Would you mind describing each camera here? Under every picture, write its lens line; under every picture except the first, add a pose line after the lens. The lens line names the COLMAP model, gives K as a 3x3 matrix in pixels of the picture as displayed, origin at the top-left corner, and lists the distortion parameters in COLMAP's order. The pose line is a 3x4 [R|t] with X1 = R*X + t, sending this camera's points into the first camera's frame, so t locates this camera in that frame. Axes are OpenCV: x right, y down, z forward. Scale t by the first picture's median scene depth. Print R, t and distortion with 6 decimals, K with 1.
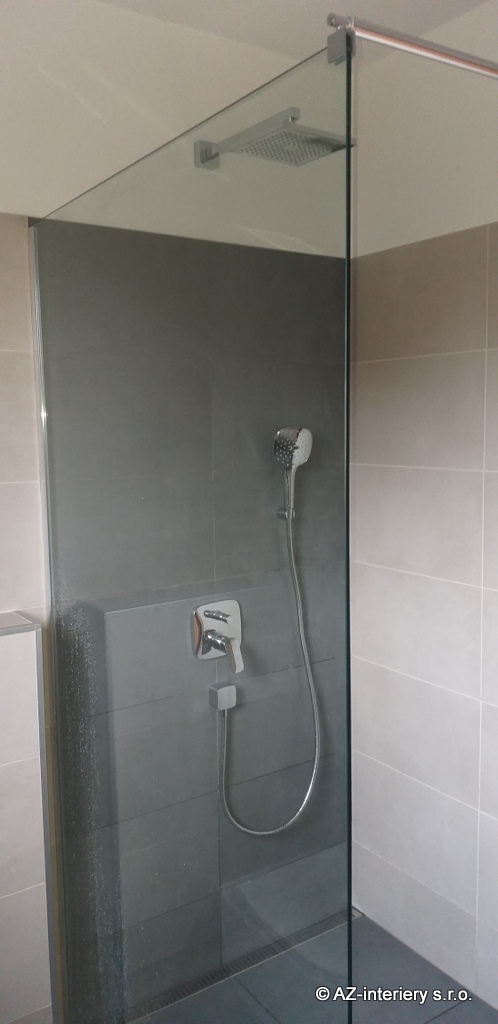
lens RADIAL K [[818.5, 0, 249.0], [0, 818.5, 512.0], [0, 0, 1]] dist [0.104247, -0.148215]
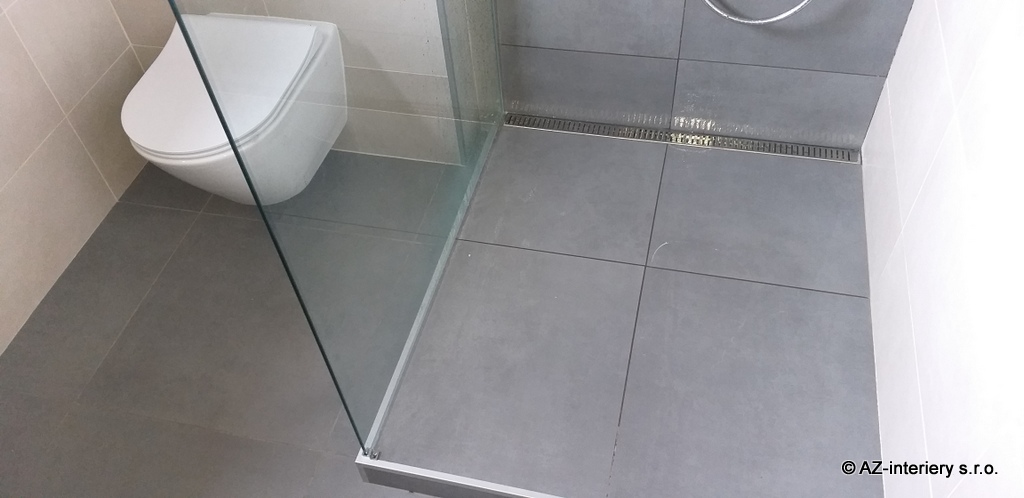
lens RADIAL K [[818.5, 0, 512.0], [0, 818.5, 249.0], [0, 0, 1]] dist [0.104247, -0.148215]
pose [[0.671843, 0.541132, -0.505770, 0.368096], [-0.039860, 0.708257, 0.704828, -0.008450], [0.739621, -0.453373, 0.497407, 0.319126]]
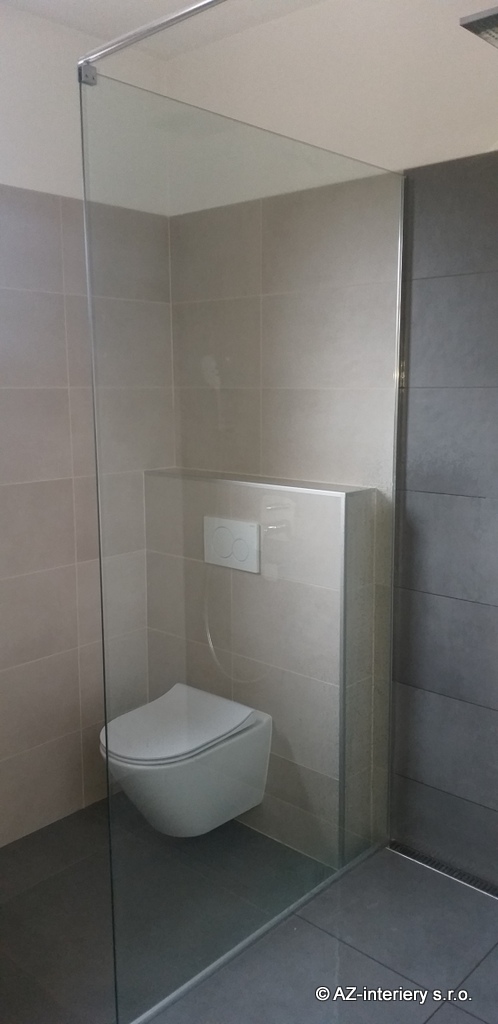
lens RADIAL K [[818.5, 0, 249.0], [0, 818.5, 512.0], [0, 0, 1]] dist [0.104247, -0.148215]
pose [[0.229960, 0.174478, -0.957432, 0.705650], [-0.113965, 0.981857, 0.151556, -0.011308], [0.966504, 0.074262, 0.245672, 0.379589]]
